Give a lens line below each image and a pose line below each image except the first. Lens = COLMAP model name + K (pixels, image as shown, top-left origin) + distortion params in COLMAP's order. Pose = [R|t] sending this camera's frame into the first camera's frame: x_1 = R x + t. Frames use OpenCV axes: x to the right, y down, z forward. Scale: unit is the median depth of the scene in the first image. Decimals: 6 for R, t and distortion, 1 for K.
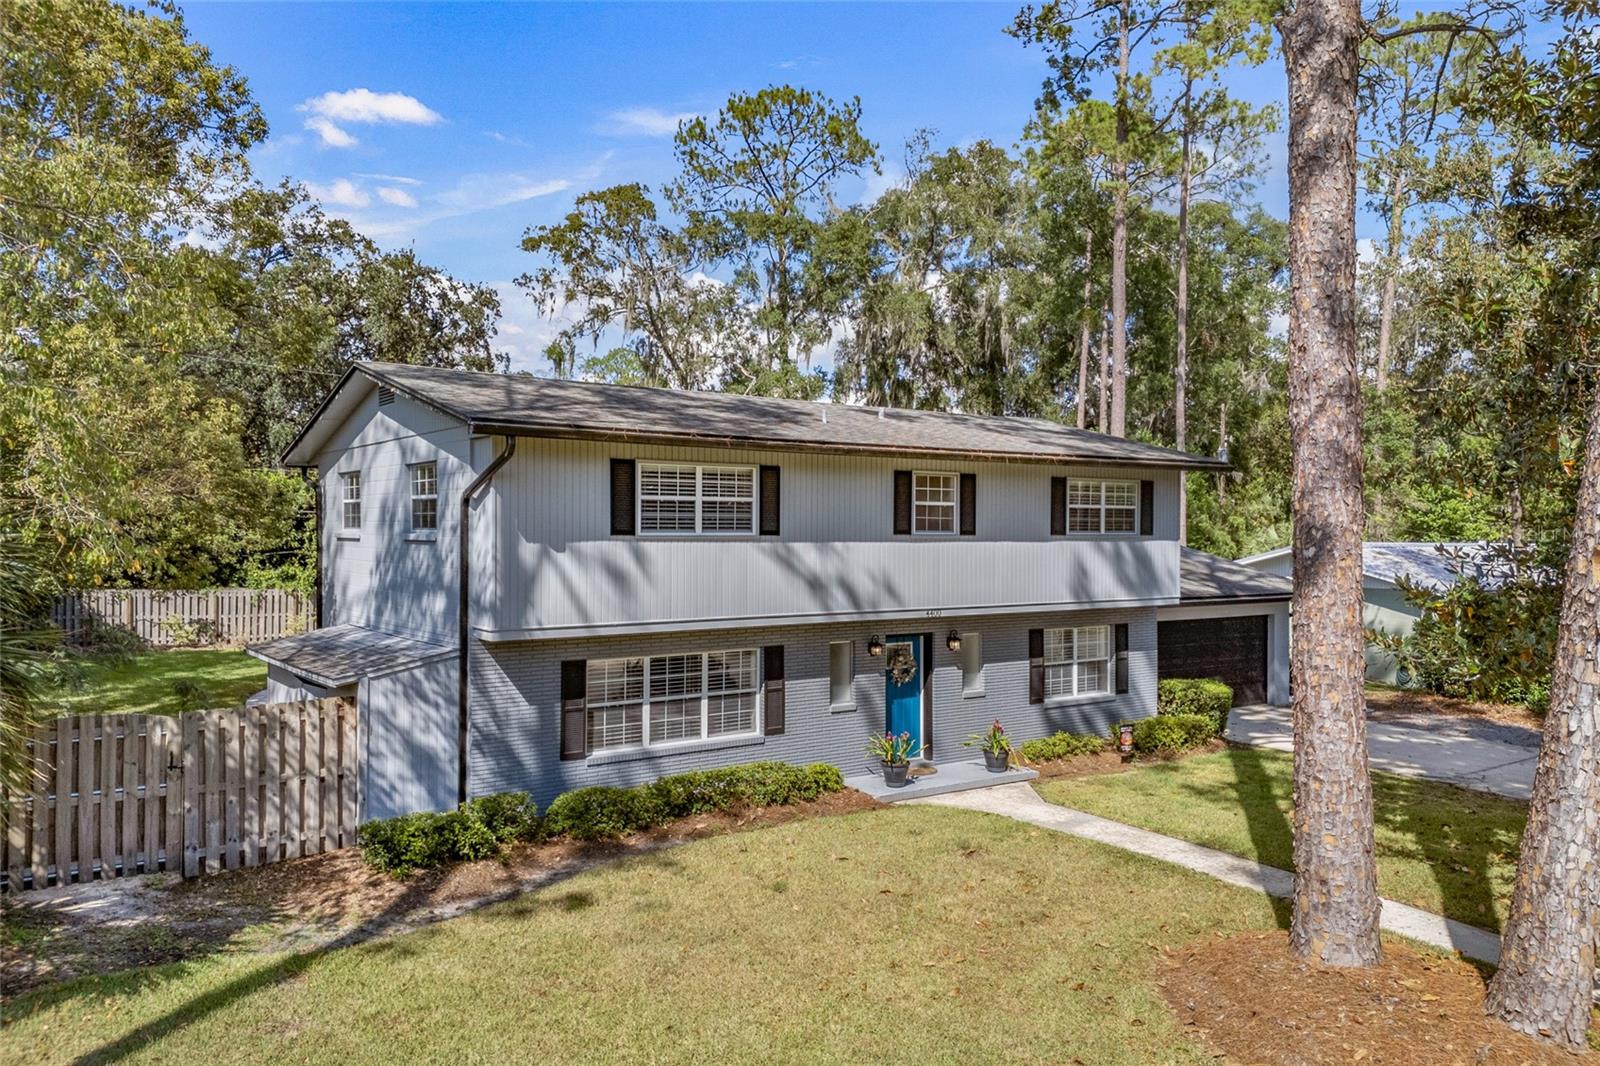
lens RADIAL K [[1171.9, 0, 803.2], [0, 1171.9, 557.6], [0, 0, 1]] dist [0.068252, -0.089829]
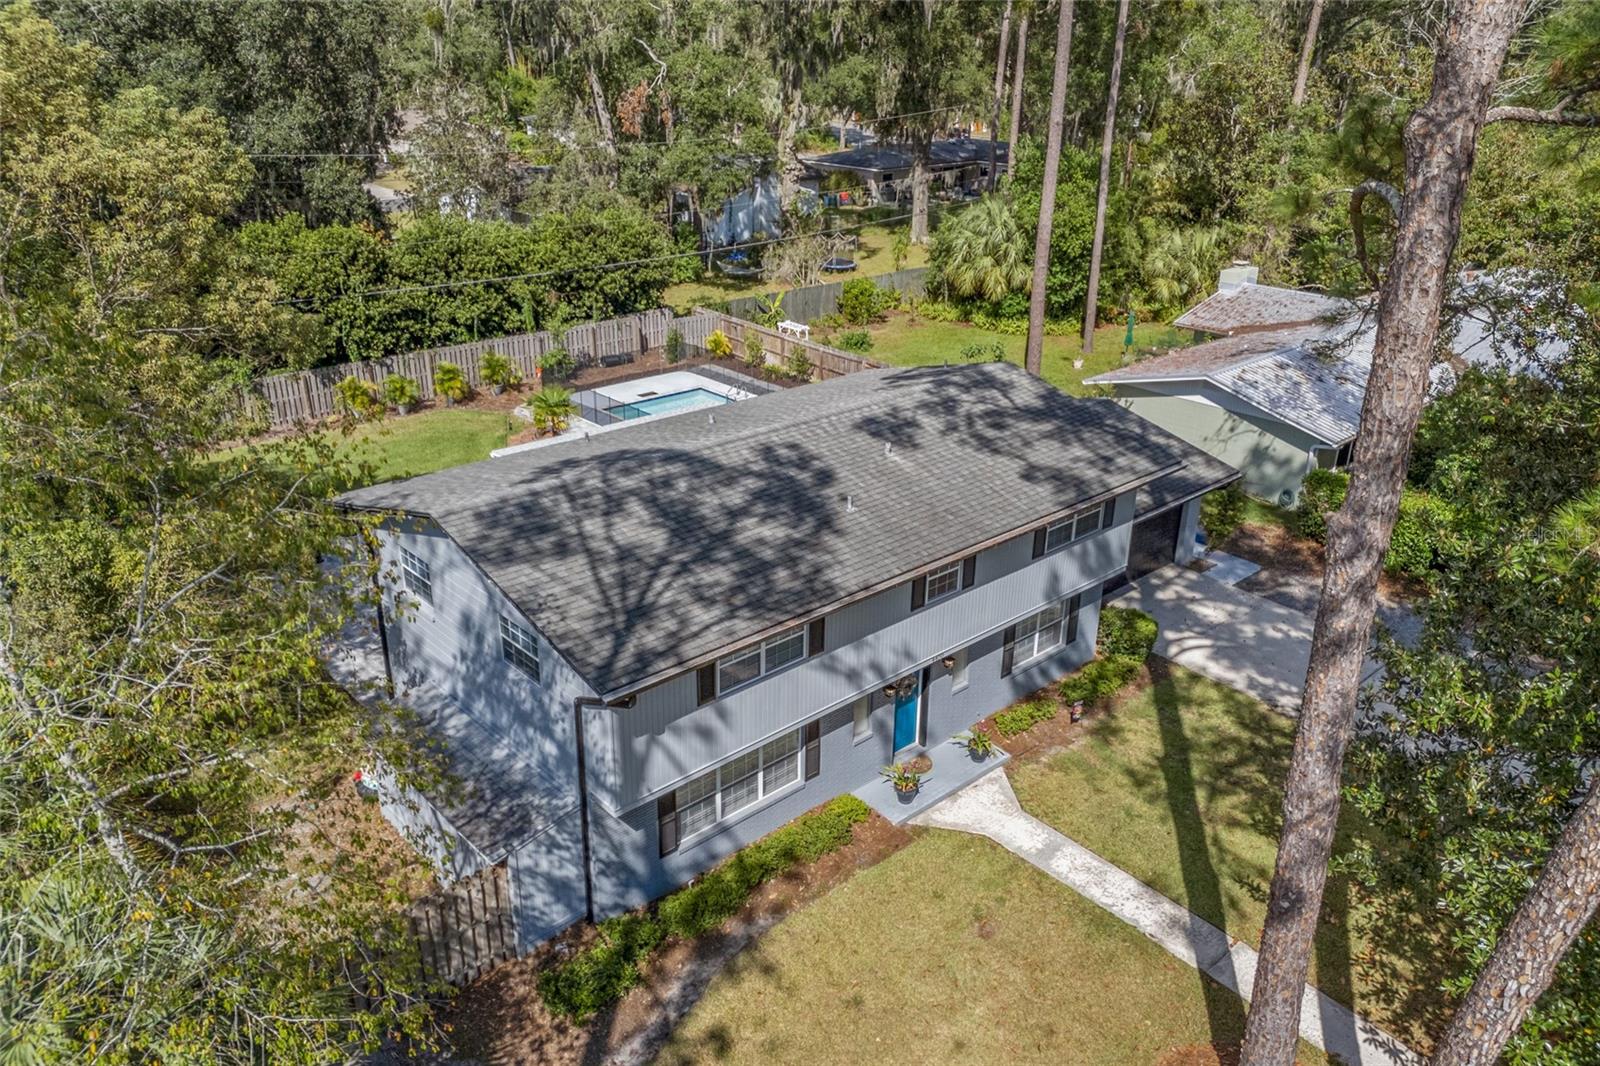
lens RADIAL K [[1181.7, 0, 802.3], [0, 1181.7, 524.4], [0, 0, 1]] dist [0.074409, -0.076507]
pose [[0.992721, -0.035074, 0.115219, -0.197318], [-0.012471, 0.921581, 0.387985, -0.667827], [-0.119791, -0.386598, 0.914435, -0.034460]]
